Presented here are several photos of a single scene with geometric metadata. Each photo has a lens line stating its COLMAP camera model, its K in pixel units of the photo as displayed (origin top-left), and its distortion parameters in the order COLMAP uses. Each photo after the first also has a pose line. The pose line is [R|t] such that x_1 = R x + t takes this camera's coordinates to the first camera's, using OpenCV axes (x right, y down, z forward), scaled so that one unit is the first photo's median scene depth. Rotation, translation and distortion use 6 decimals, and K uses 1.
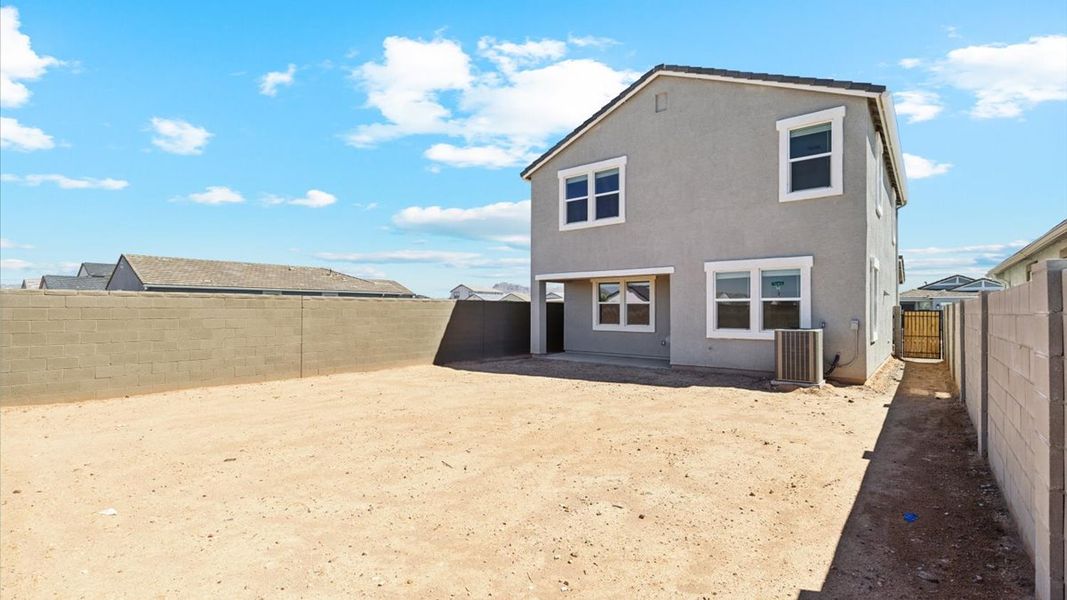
lens RADIAL K [[497.1, 0, 533.9], [0, 497.1, 308.3], [0, 0, 1]] dist [-0.000843, -0.000534]
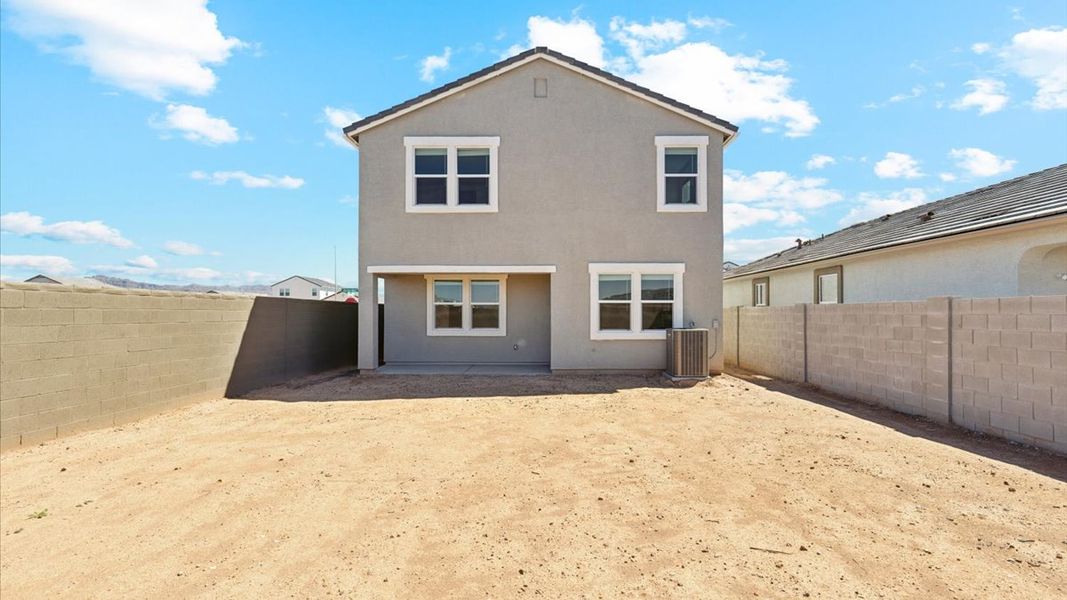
lens RADIAL K [[497.1, 0, 533.9], [0, 497.1, 308.3], [0, 0, 1]] dist [-0.000843, -0.000534]
pose [[0.765948, 0.004400, 0.642888, -0.345914], [-0.001706, 0.999987, -0.004811, 0.001667], [-0.642901, 0.002588, 0.765945, 0.295557]]
